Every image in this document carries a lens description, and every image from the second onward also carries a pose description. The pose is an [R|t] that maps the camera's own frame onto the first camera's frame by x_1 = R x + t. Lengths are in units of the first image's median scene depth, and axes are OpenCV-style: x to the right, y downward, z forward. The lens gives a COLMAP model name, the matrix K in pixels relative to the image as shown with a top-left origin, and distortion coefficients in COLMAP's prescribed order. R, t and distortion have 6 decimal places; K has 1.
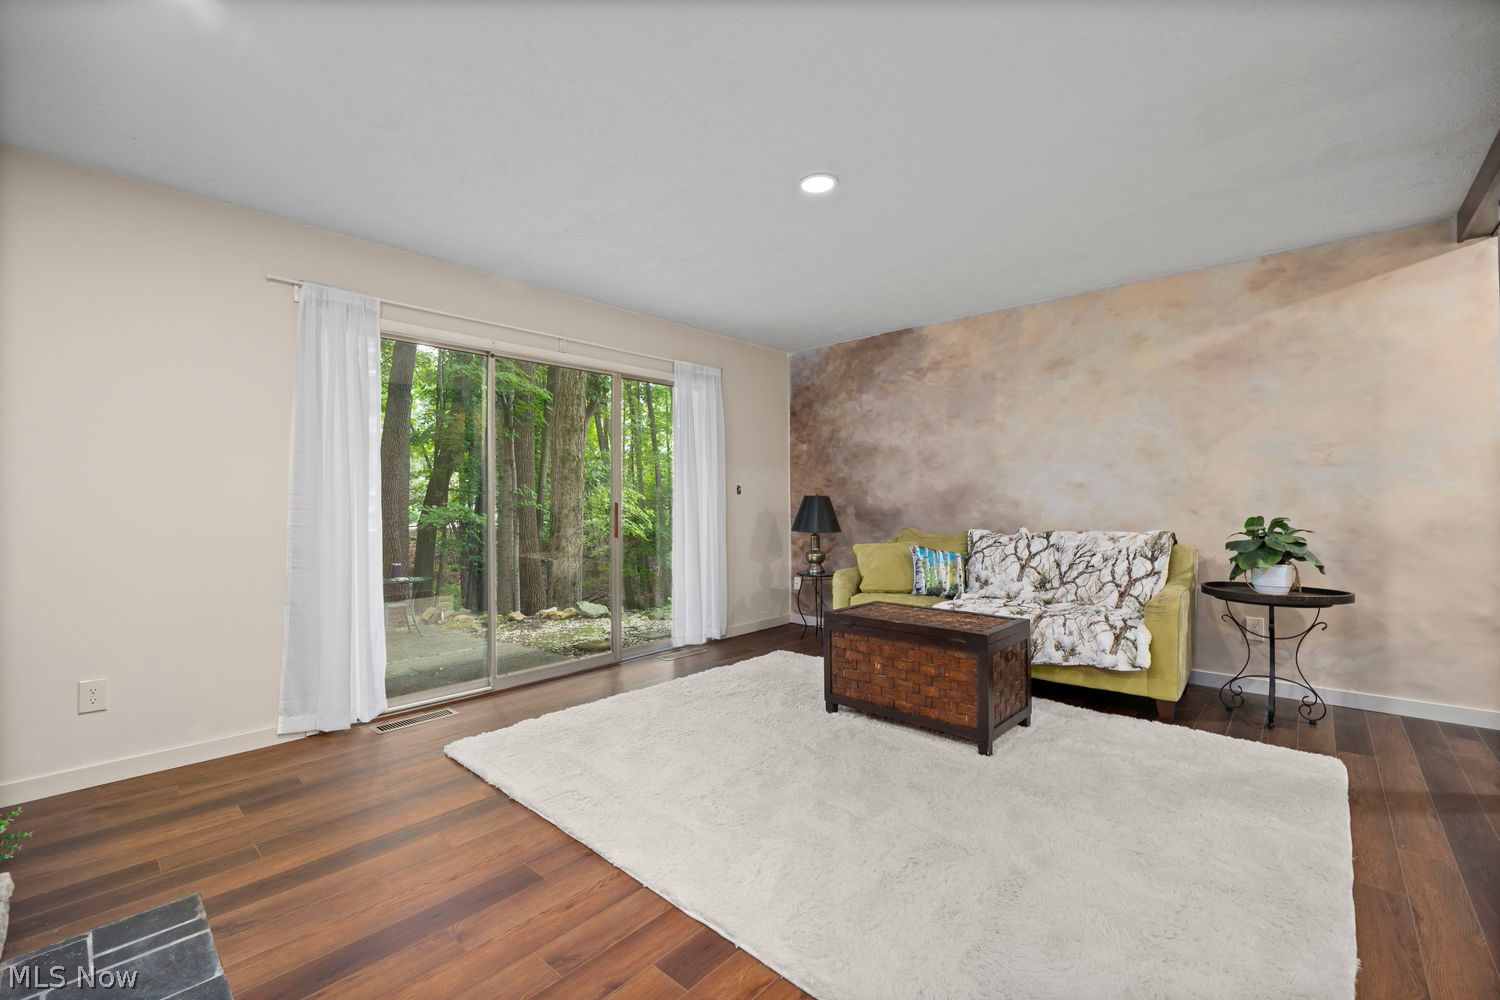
lens RADIAL K [[629.1, 0, 745.8], [0, 629.1, 500.3], [0, 0, 1]] dist [-0.012790, 0.001138]
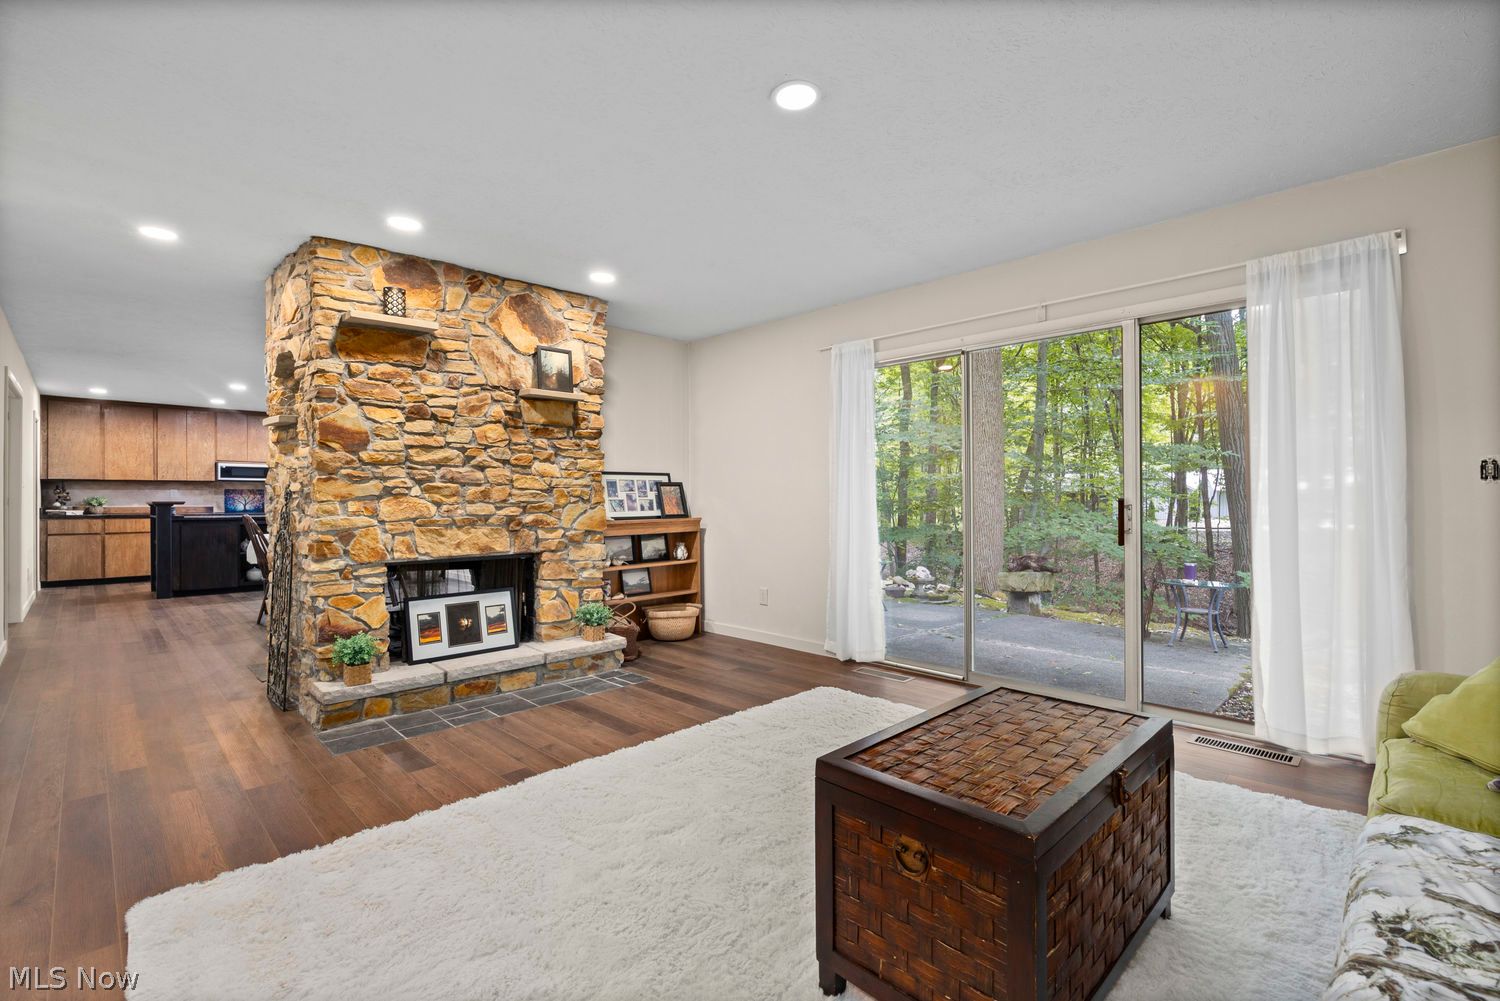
lens RADIAL K [[675.1, 0, 745.9], [0, 675.1, 496.7], [0, 0, 1]] dist [-0.013204, 0.000594]
pose [[-0.043179, 0.006886, -0.999044, 0.673079], [0.012021, 0.999907, 0.006373, -0.000477], [0.998995, -0.011735, -0.043258, 0.623001]]
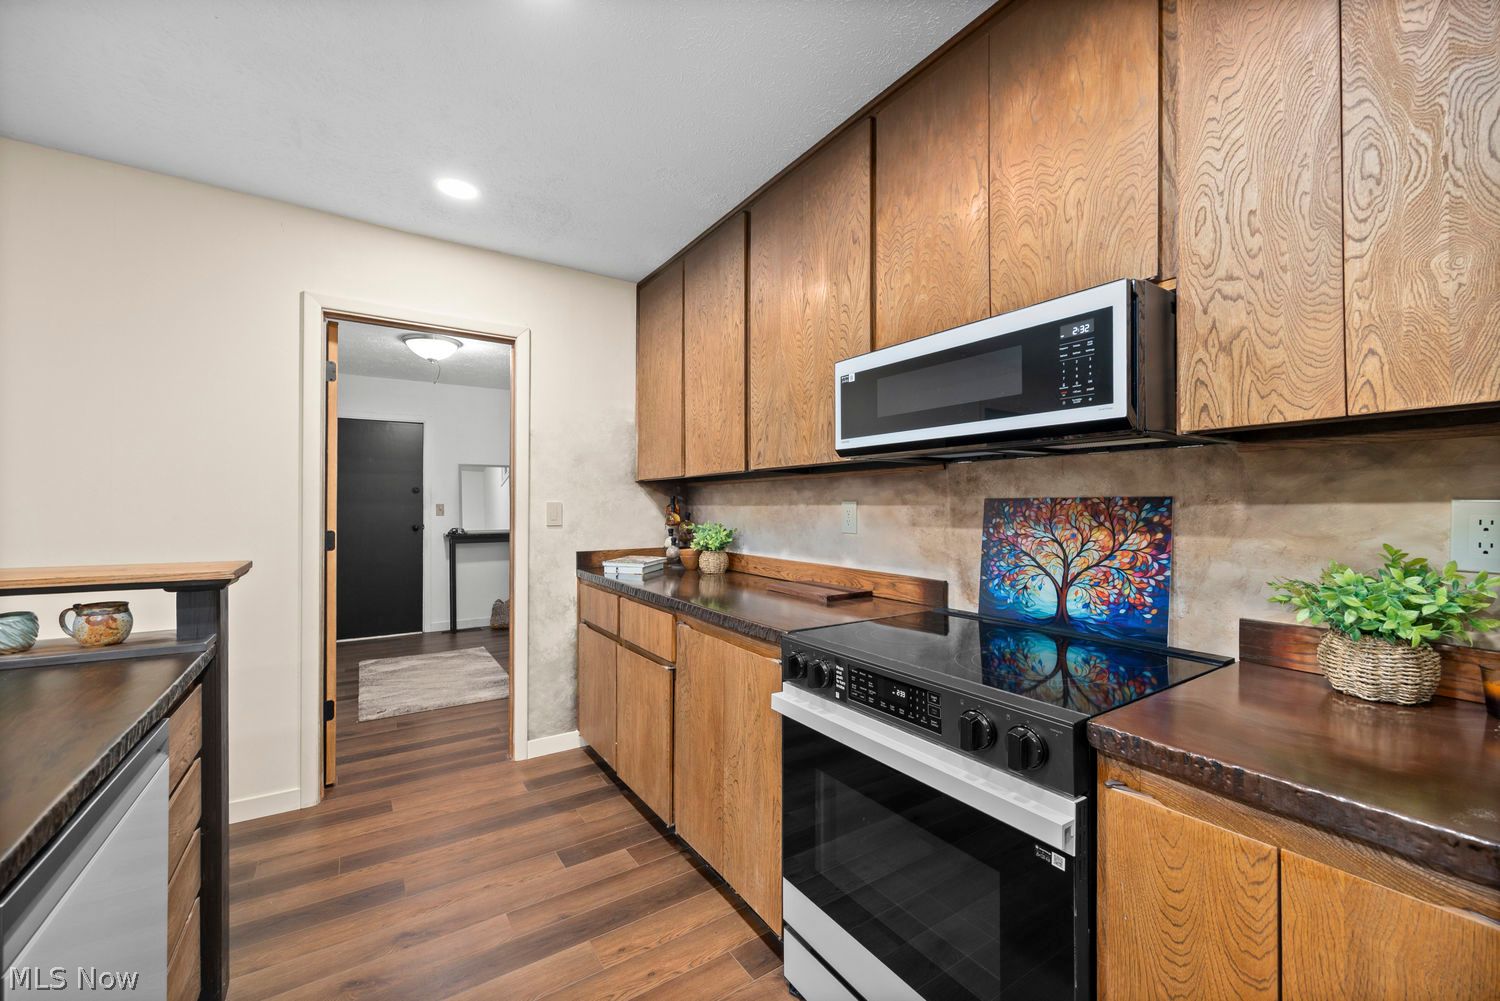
lens RADIAL K [[598.4, 0, 747.2], [0, 598.4, 506.1], [0, 0, 1]] dist [0.007478, -0.000863]
pose [[-0.966522, 0.005669, 0.256521, -1.776883], [0.002312, 0.999908, -0.013389, -0.025438], [-0.256573, -0.012348, -0.966446, -1.012526]]
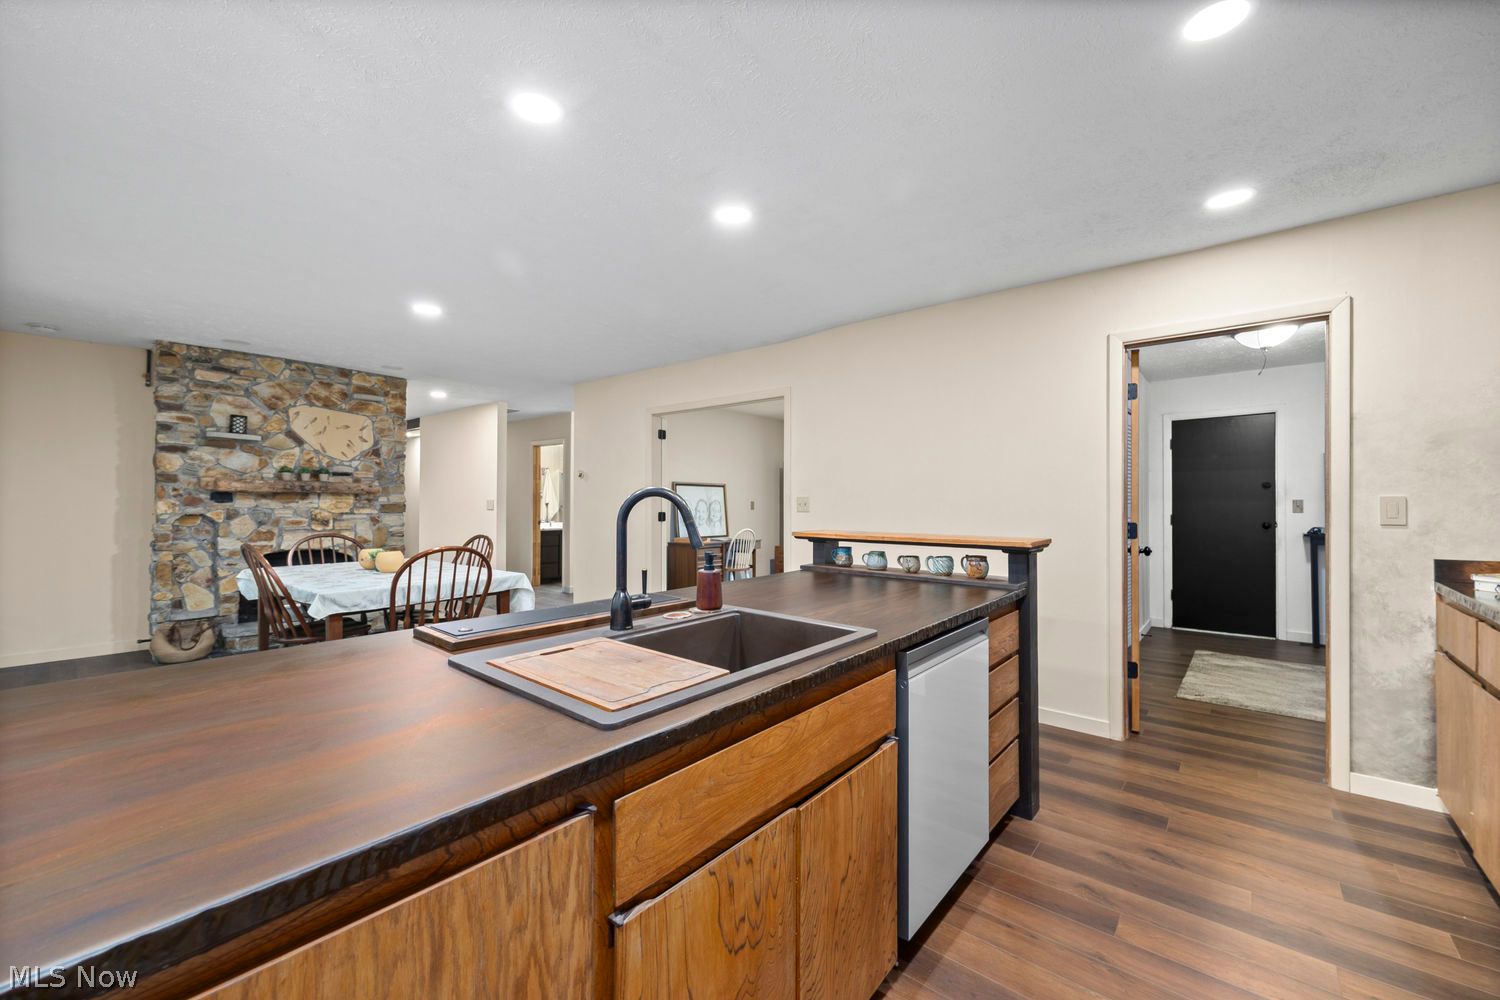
lens RADIAL K [[598.4, 0, 755.0], [0, 598.4, 501.9], [0, 0, 1]] dist [0.007478, -0.000863]
pose [[-0.040367, 0.008796, 0.999146, -1.950368], [-0.009659, 0.999911, -0.009193, -0.023028], [-0.999138, -0.010022, -0.040278, -0.995444]]
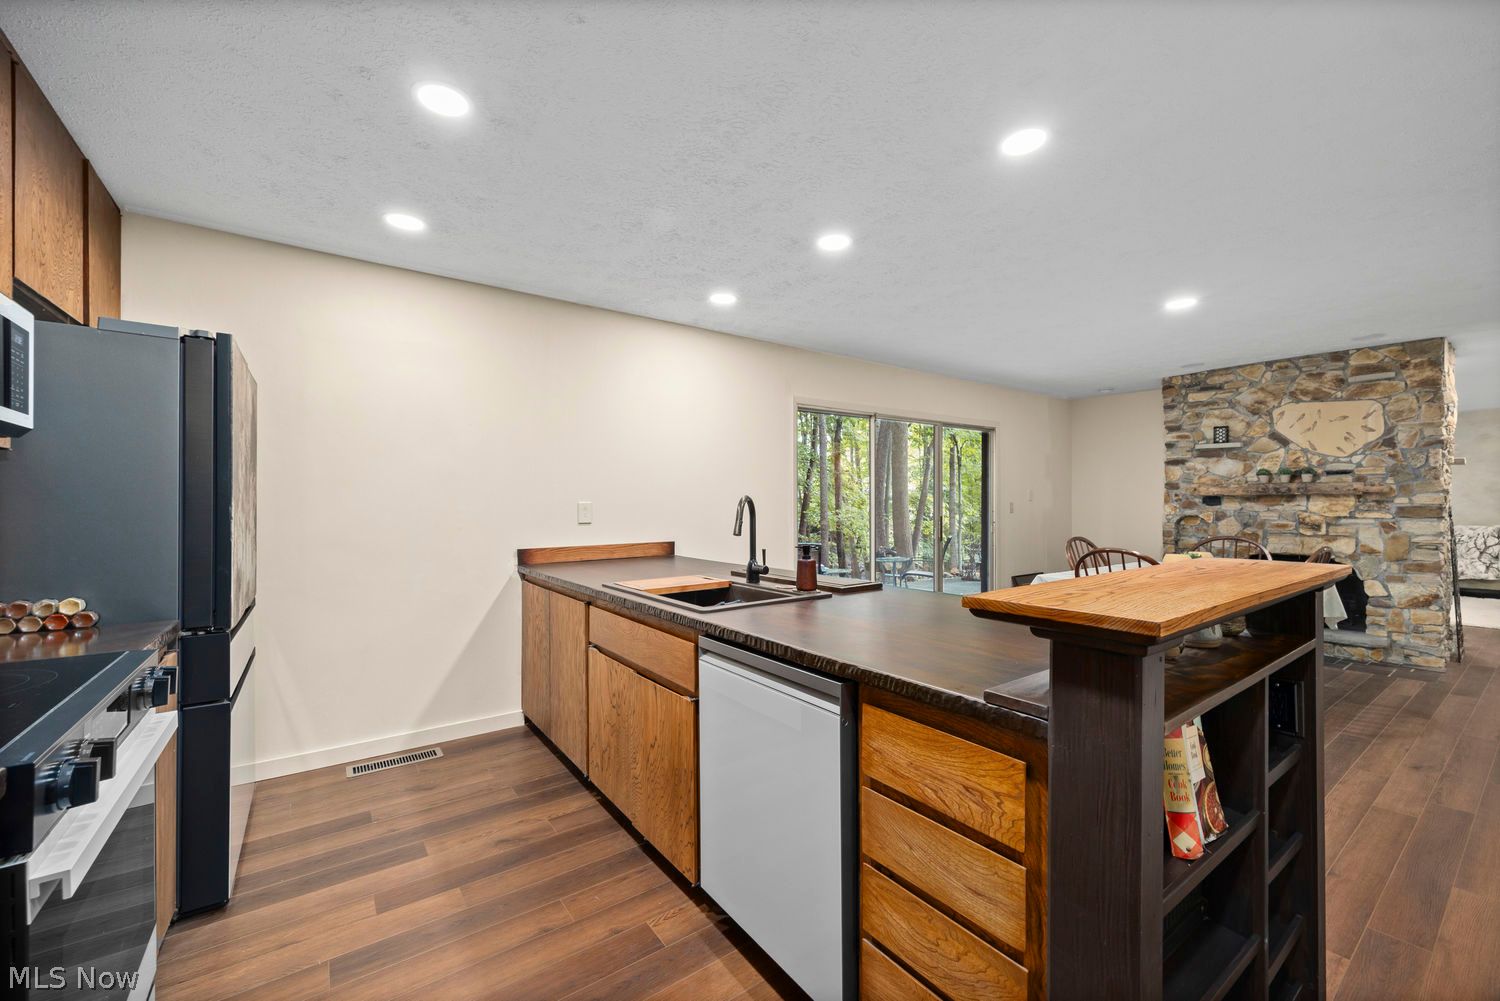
lens RADIAL K [[598.4, 0, 750.9], [0, 598.4, 509.6], [0, 0, 1]] dist [0.007478, -0.000863]
pose [[0.979032, 0.004042, -0.203666, -1.424619], [-0.001490, 0.999918, 0.012684, -0.029290], [0.203701, -0.012115, 0.978958, -1.552044]]
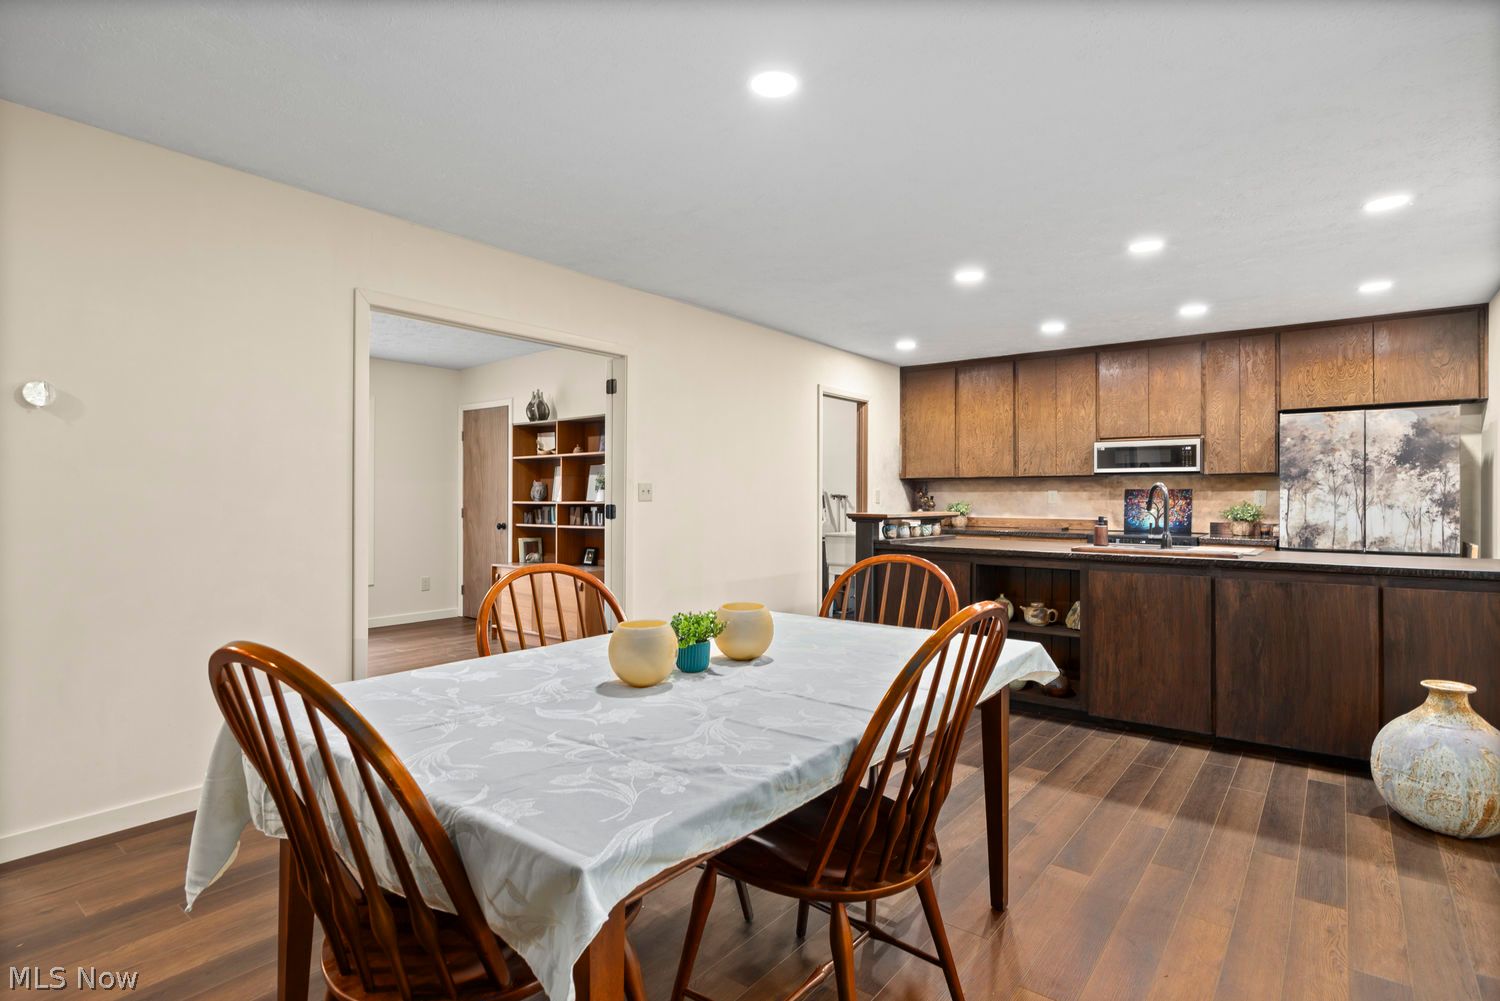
lens RADIAL K [[743.9, 0, 759.5], [0, 743.9, 502.8], [0, 0, 1]] dist [-0.003820, -0.000211]
pose [[-0.997299, 0.005253, -0.073264, -0.923670], [0.005447, 0.999982, -0.002444, -0.008130], [0.073249, -0.002837, -0.997310, 0.045051]]
